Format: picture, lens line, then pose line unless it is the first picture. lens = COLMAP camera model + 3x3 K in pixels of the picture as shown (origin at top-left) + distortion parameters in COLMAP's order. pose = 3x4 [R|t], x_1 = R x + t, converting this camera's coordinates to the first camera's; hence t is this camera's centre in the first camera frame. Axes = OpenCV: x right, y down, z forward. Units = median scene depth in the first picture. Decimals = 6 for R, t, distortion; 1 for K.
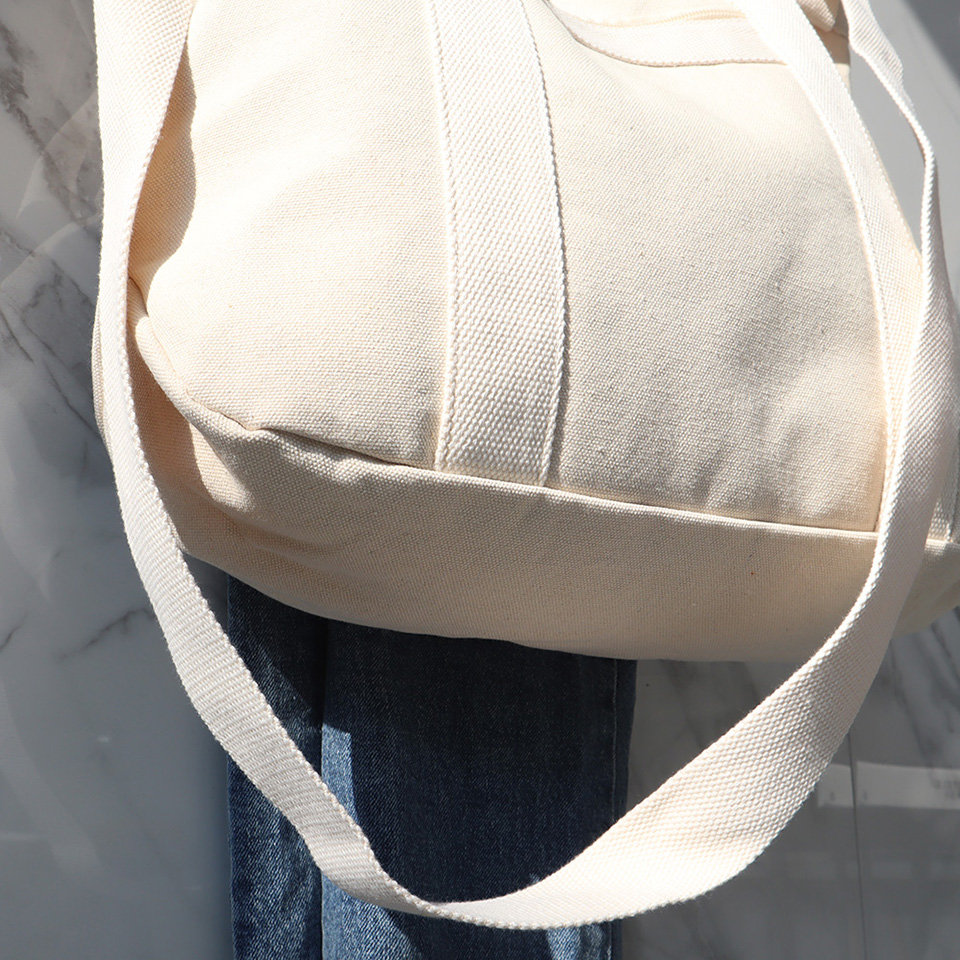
lens RADIAL K [[1186.1, 0, 483.9], [0, 1186.1, 474.2], [0, 0, 1]] dist [-0.015466, 0.000000]
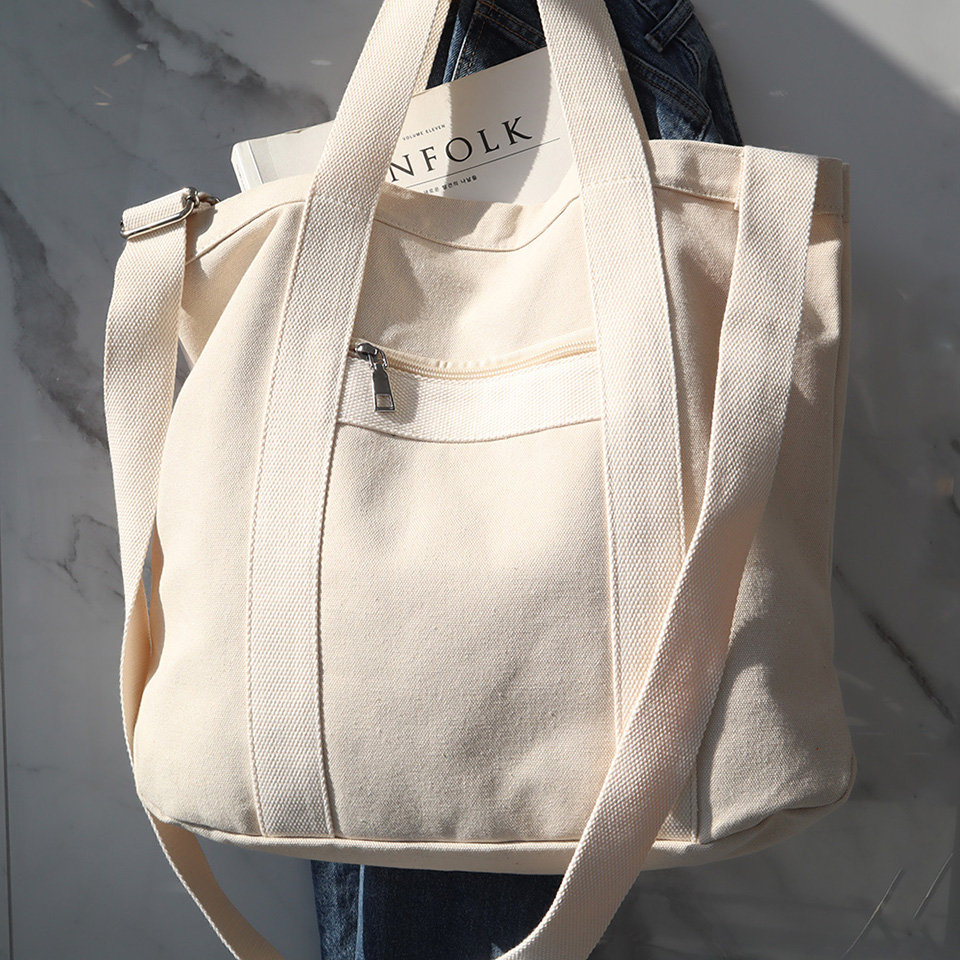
lens RADIAL K [[1153.5, 0, 489.0], [0, 1153.5, 483.9], [0, 0, 1]] dist [-0.065663, 0.000000]
pose [[0.826349, 0.047484, -0.561153, 1.062319], [0.171230, 0.928078, 0.330684, -0.905143], [0.536495, -0.369347, 0.758786, 0.085927]]
